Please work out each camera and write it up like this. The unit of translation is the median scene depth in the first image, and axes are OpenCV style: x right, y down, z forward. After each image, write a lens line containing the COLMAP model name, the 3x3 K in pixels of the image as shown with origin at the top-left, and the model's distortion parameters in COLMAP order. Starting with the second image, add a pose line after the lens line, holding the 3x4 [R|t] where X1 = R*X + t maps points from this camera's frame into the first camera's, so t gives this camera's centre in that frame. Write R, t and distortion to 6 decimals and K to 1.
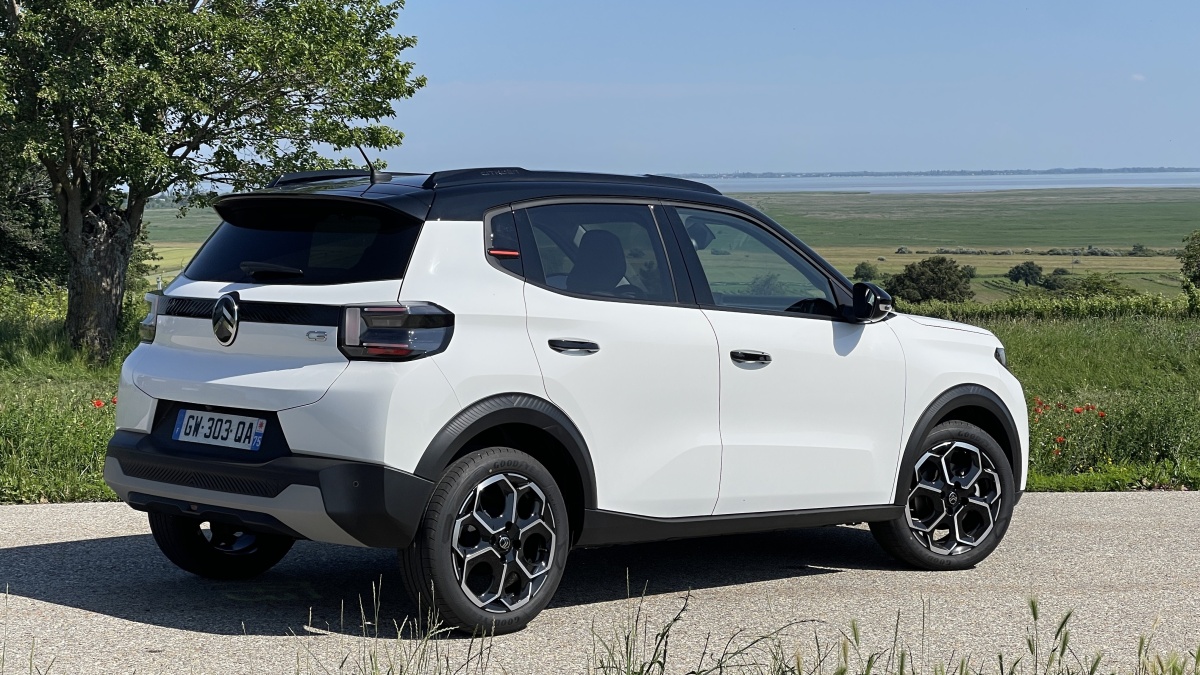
lens RADIAL K [[2195.4, 0, 562.2], [0, 2195.4, 316.6], [0, 0, 1]] dist [0.202232, 0.000000]
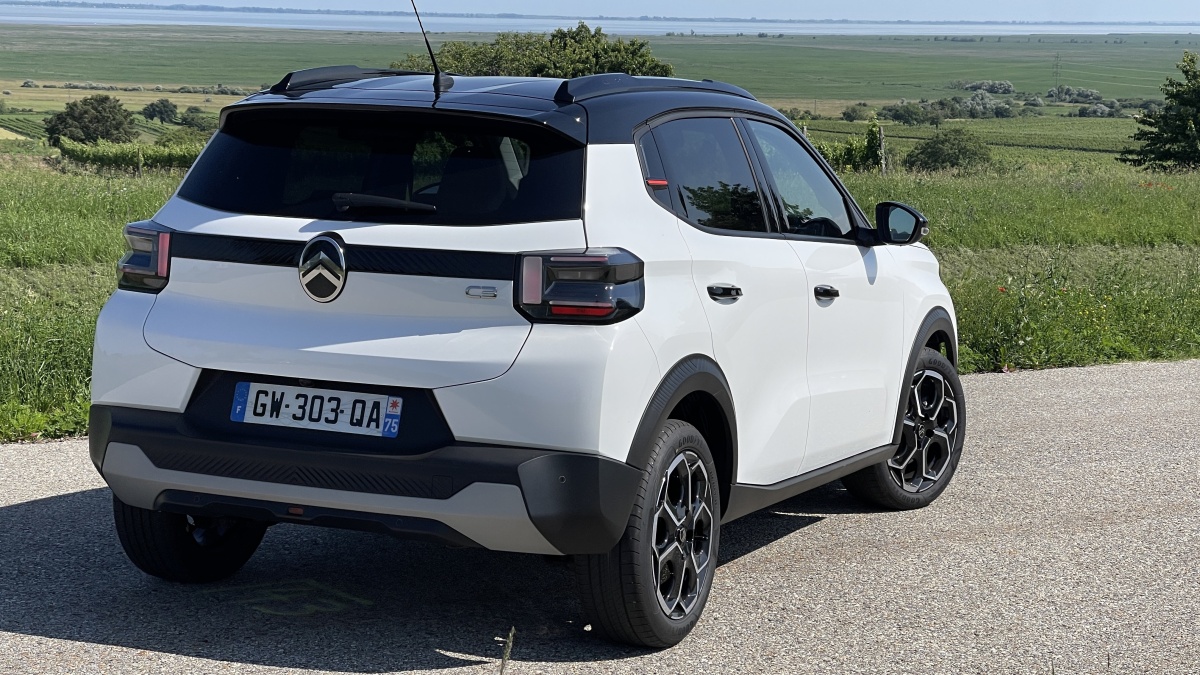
lens RADIAL K [[2195.4, 0, 574.9], [0, 2195.4, 337.5], [0, 0, 1]] dist [0.202232, 0.000000]
pose [[0.920258, -0.028979, 0.390239, -0.374300], [-0.003642, 0.996577, 0.082595, -0.038698], [-0.391296, -0.077430, 0.917002, 0.252998]]
